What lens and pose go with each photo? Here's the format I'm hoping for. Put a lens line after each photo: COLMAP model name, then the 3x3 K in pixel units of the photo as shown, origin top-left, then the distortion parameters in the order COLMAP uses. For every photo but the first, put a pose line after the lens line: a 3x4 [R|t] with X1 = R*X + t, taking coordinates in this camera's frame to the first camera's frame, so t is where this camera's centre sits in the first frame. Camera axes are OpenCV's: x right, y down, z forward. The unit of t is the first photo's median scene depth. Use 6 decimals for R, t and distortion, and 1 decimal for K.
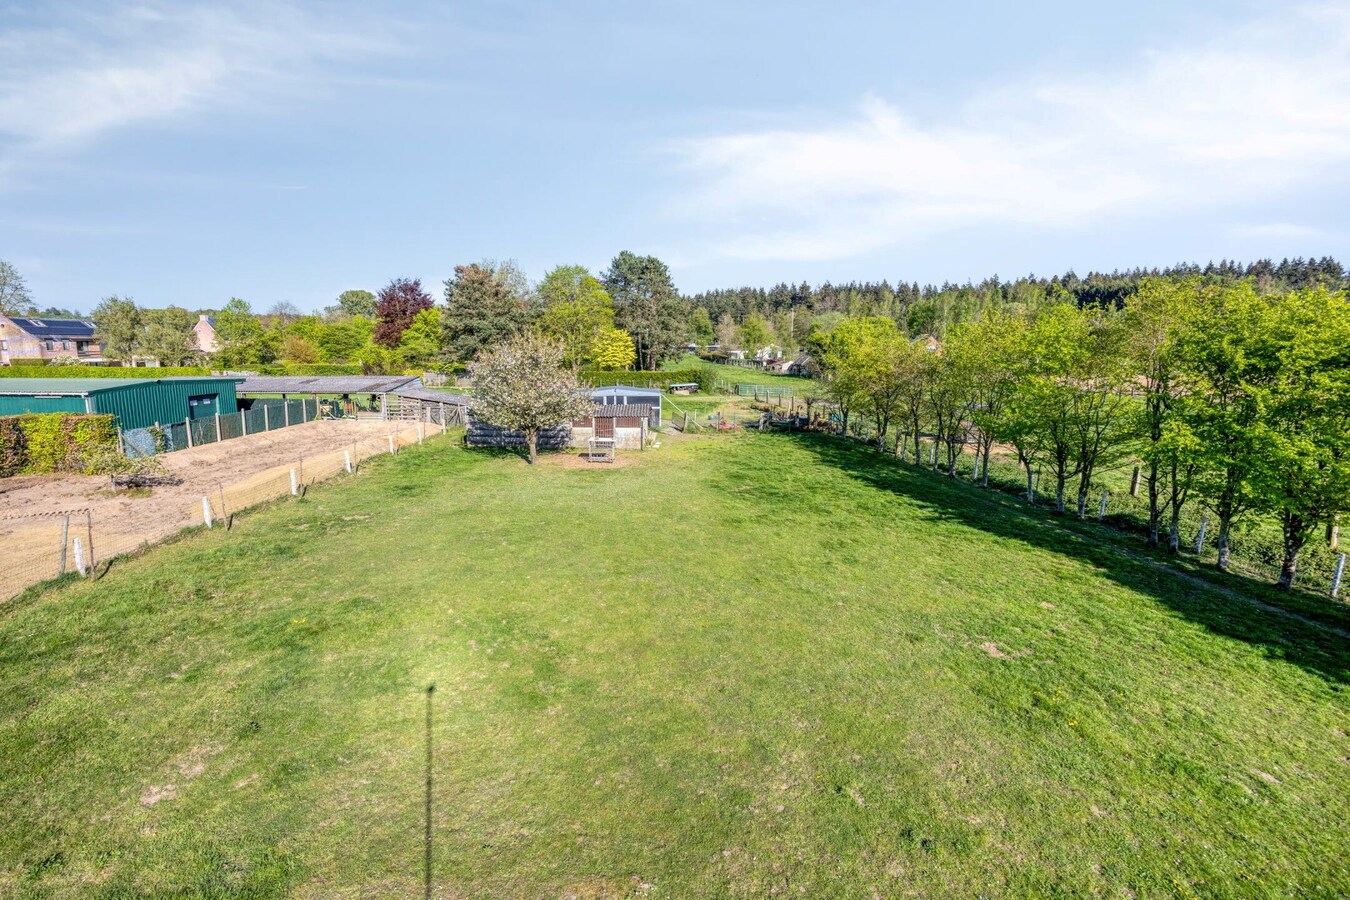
lens RADIAL K [[636.7, 0, 676.4], [0, 636.7, 452.7], [0, 0, 1]] dist [-0.002884, -0.002595]
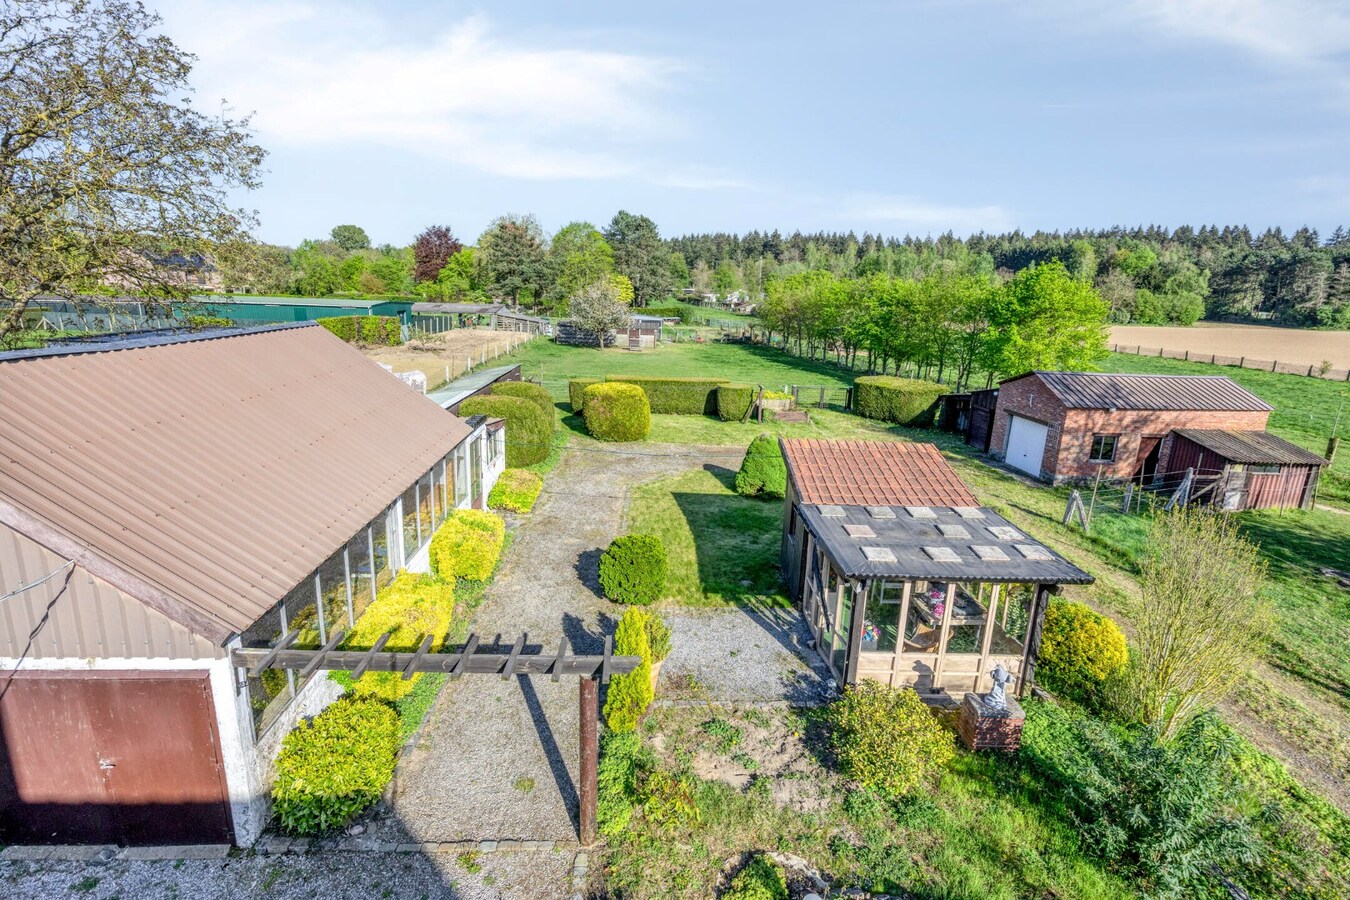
lens RADIAL K [[663.8, 0, 674.0], [0, 663.8, 457.3], [0, 0, 1]] dist [-0.011266, 0.002863]
pose [[0.998783, 0.018803, 0.045593, -0.029616], [-0.022557, 0.996272, 0.083262, 0.055005], [-0.043858, -0.084189, 0.995484, -0.337883]]
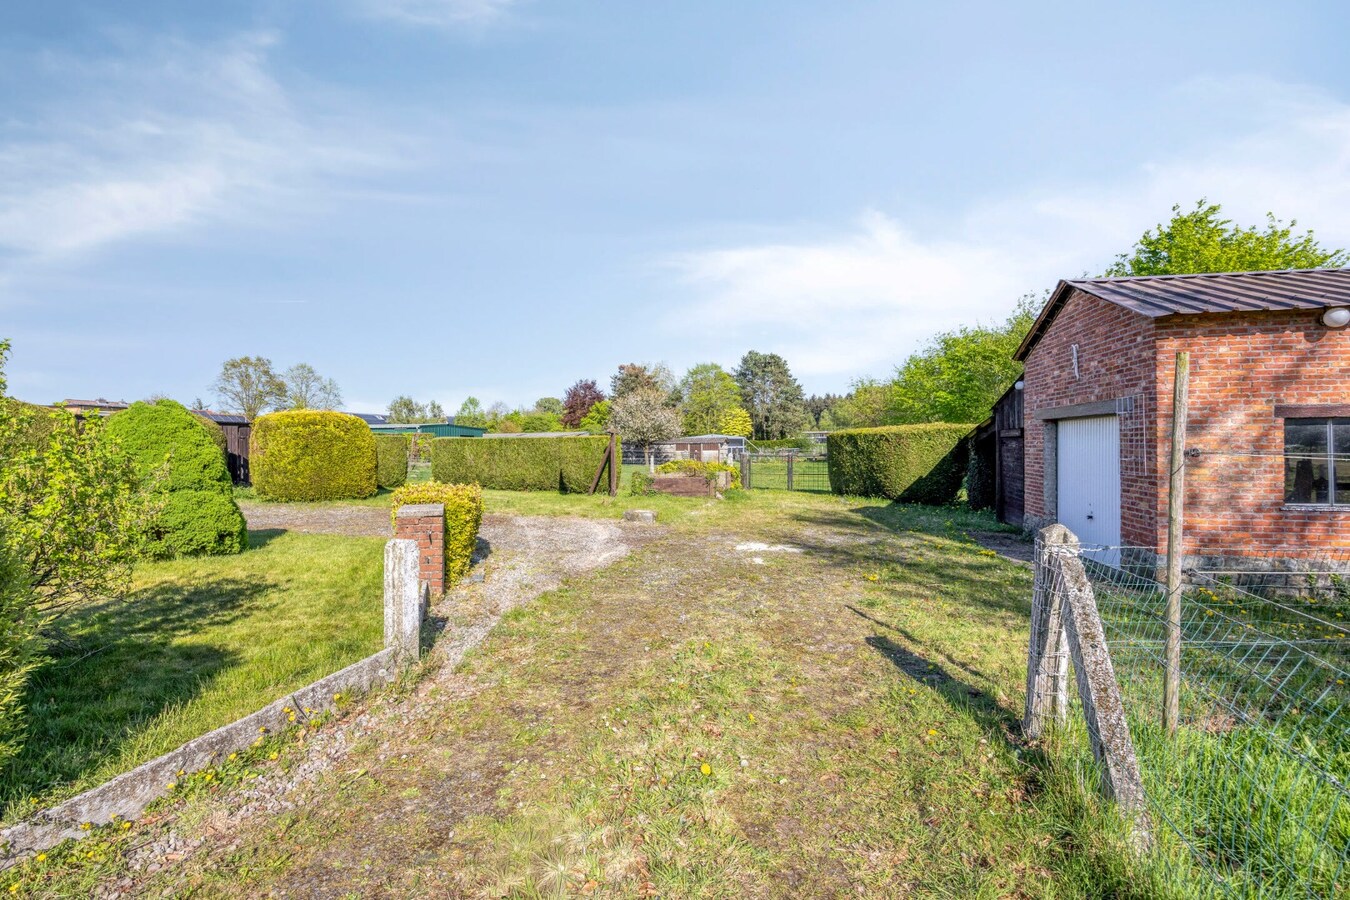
lens RADIAL K [[636.7, 0, 665.6], [0, 636.7, 452.8], [0, 0, 1]] dist [-0.002884, -0.002595]
pose [[0.963088, -0.007975, -0.269069, 0.087719], [-0.036108, 0.986701, -0.158487, 0.080257], [0.266755, 0.162352, 0.949991, -0.184111]]
